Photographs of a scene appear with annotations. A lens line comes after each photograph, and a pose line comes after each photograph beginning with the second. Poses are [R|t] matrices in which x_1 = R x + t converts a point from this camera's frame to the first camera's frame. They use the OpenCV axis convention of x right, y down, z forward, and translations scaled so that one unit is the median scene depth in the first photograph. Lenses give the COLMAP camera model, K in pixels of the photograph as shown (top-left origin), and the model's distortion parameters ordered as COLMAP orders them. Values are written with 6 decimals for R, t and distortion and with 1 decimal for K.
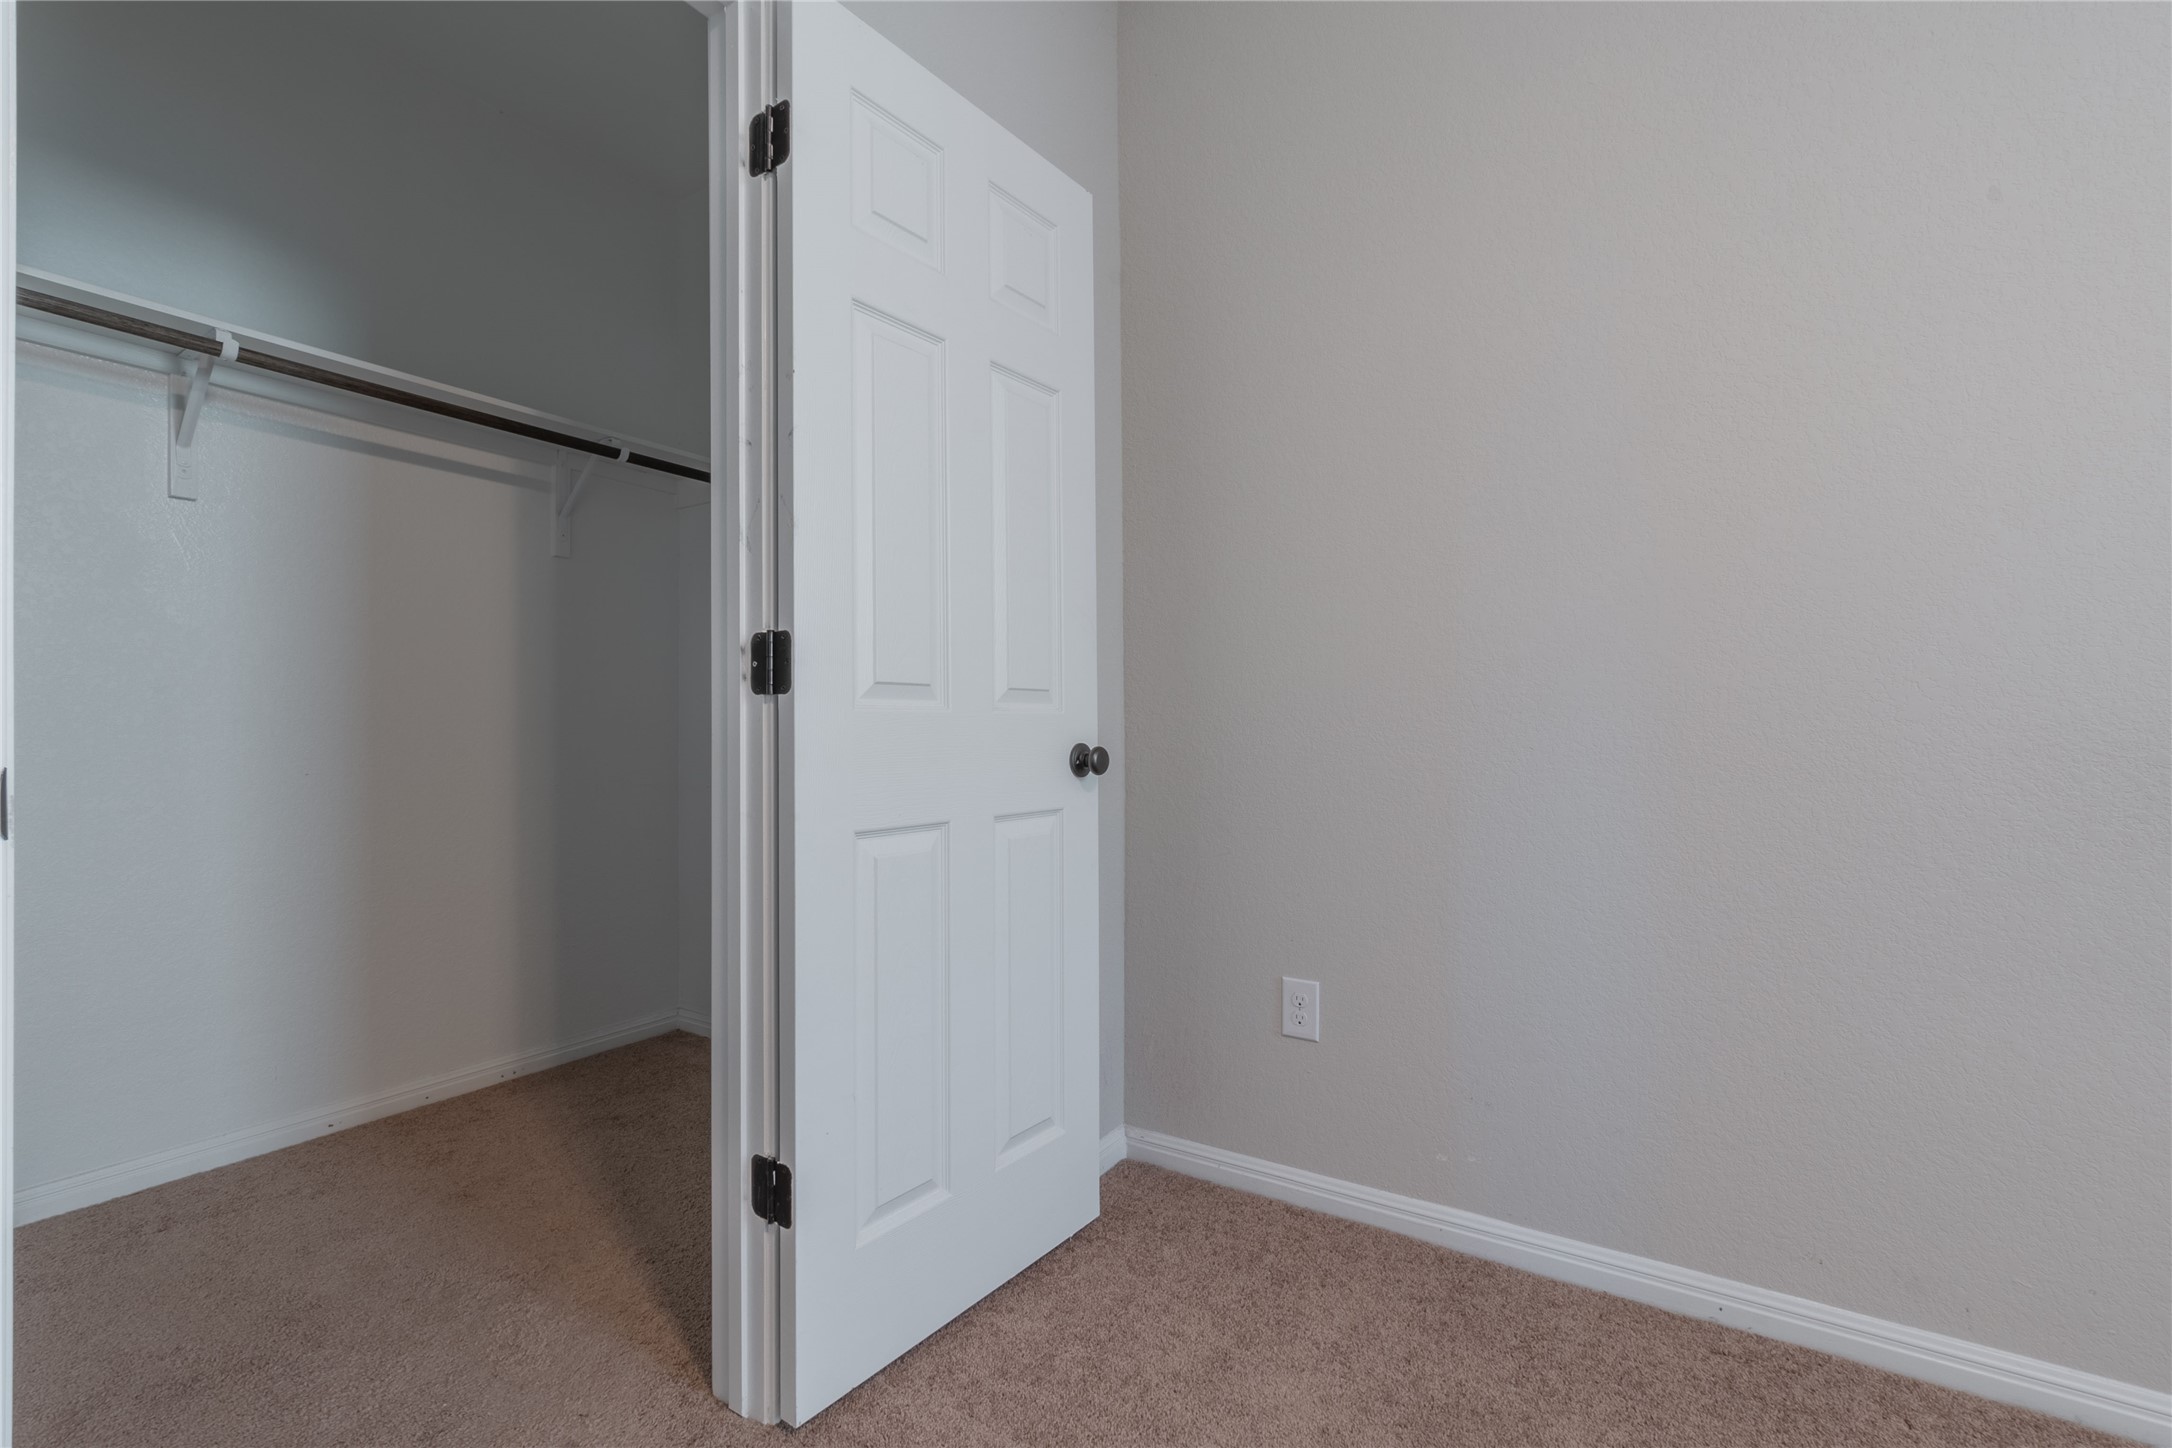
lens RADIAL K [[930.9, 0, 1076.6], [0, 930.9, 726.0], [0, 0, 1]] dist [-0.009952, 0.004016]
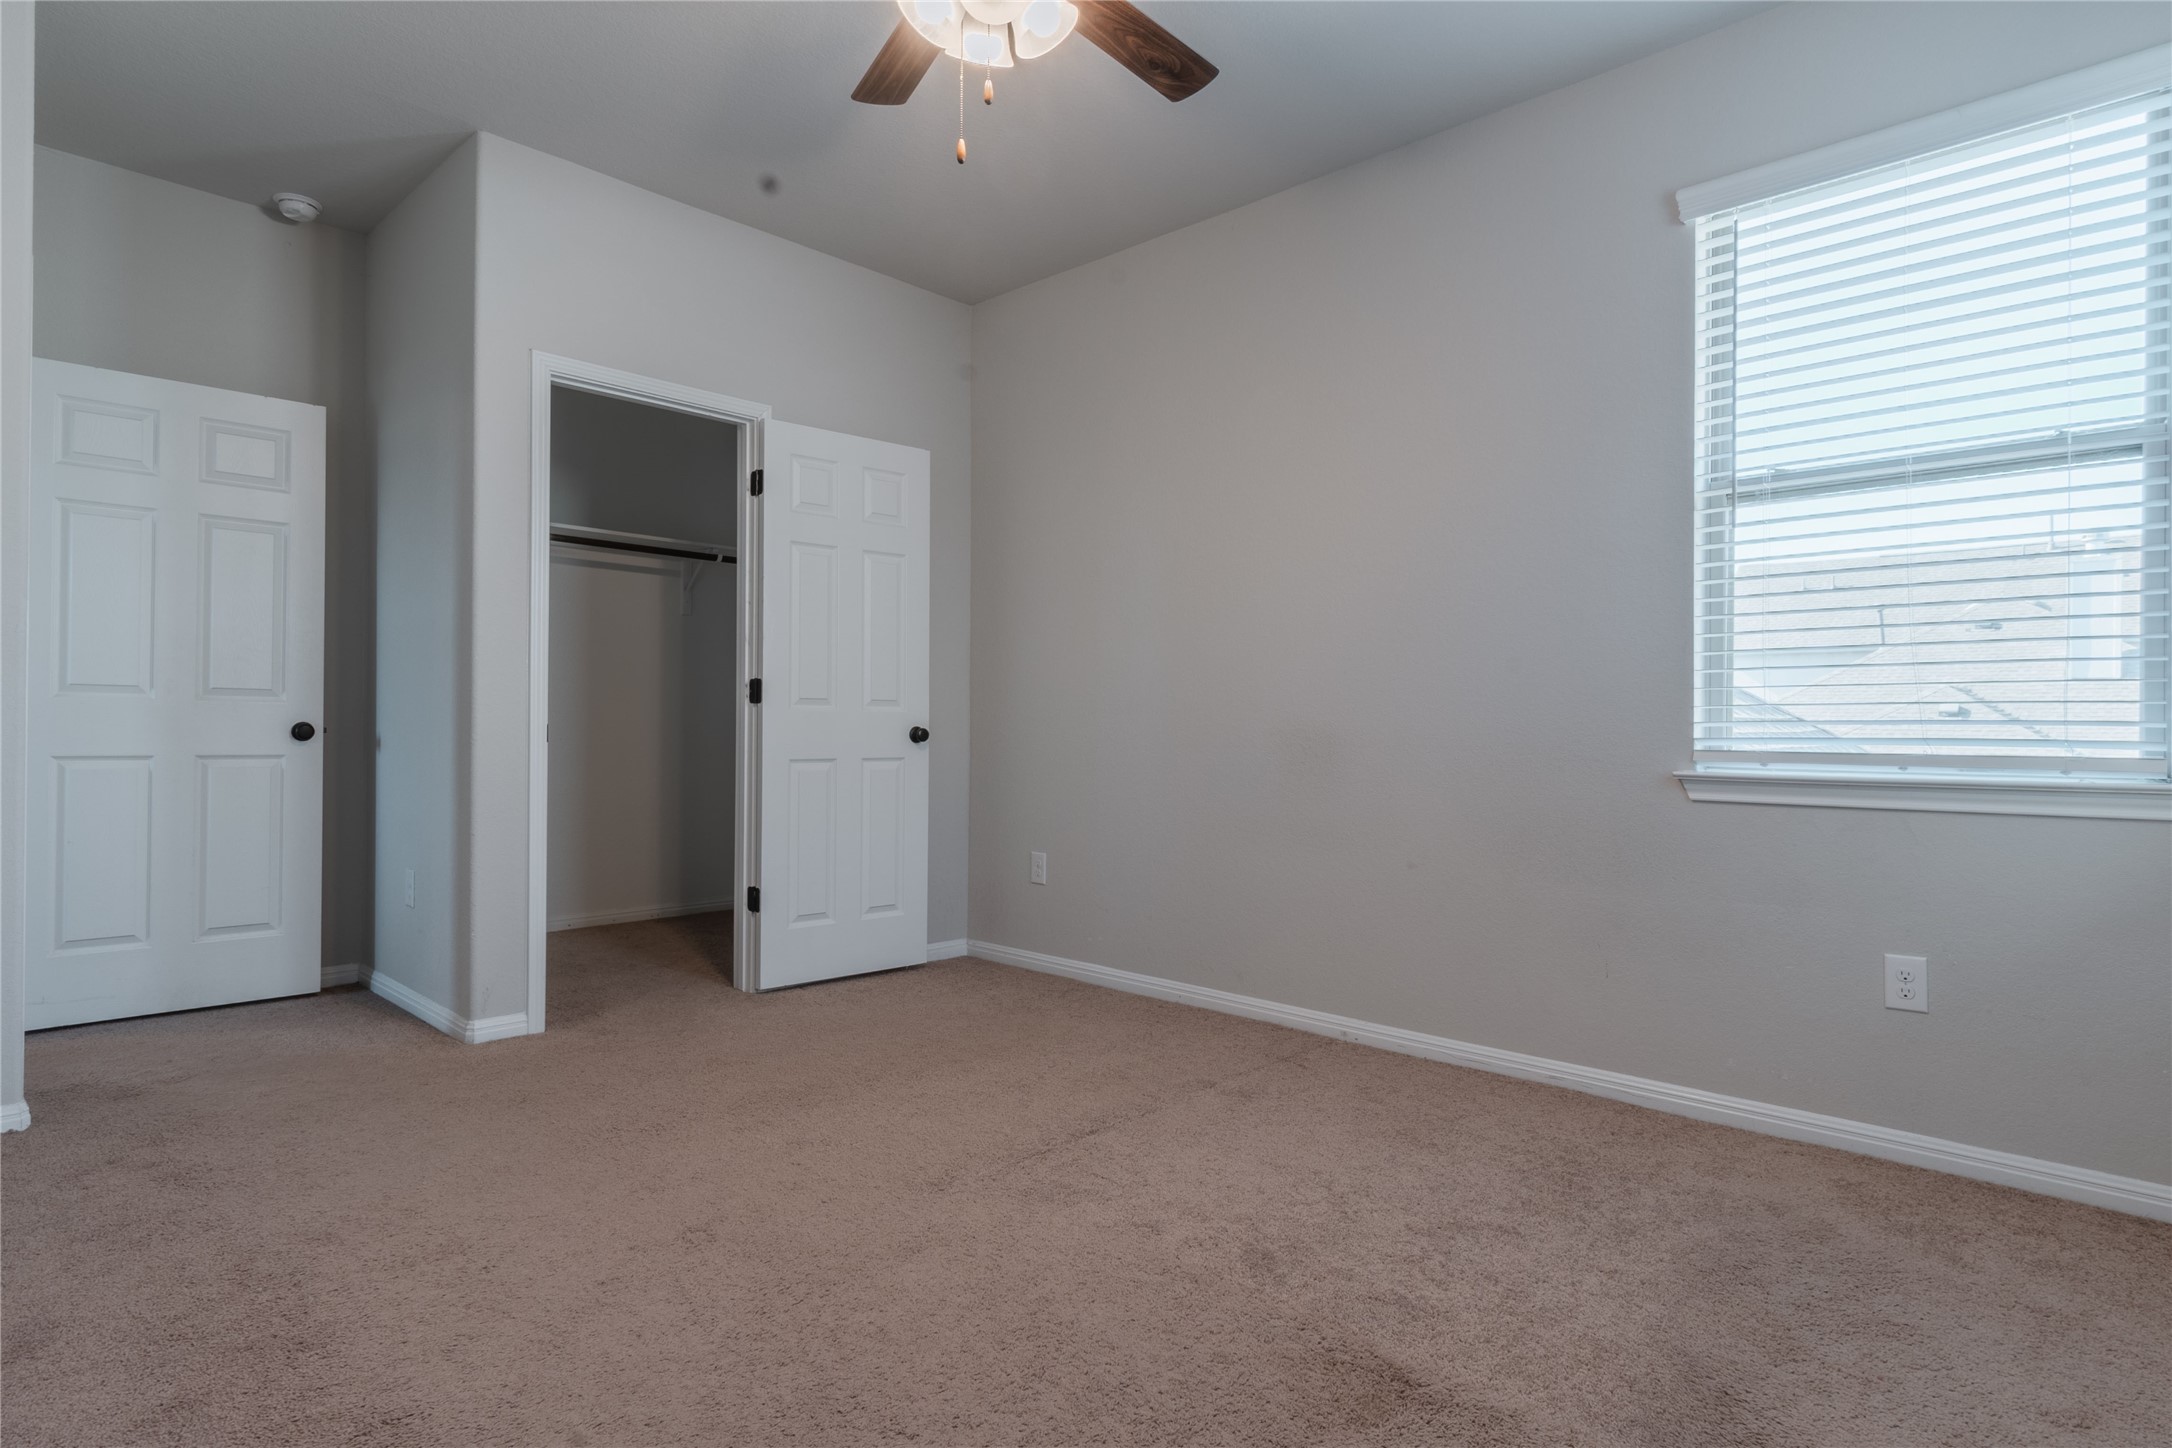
lens RADIAL K [[1133.6, 0, 1078.6], [0, 1133.6, 725.8], [0, 0, 1]] dist [0.001093, -0.001036]
pose [[0.982882, 0.012152, -0.183837, 0.844000], [-0.011189, 0.999918, 0.006273, -0.002173], [0.183898, -0.004109, 0.982937, -1.433113]]
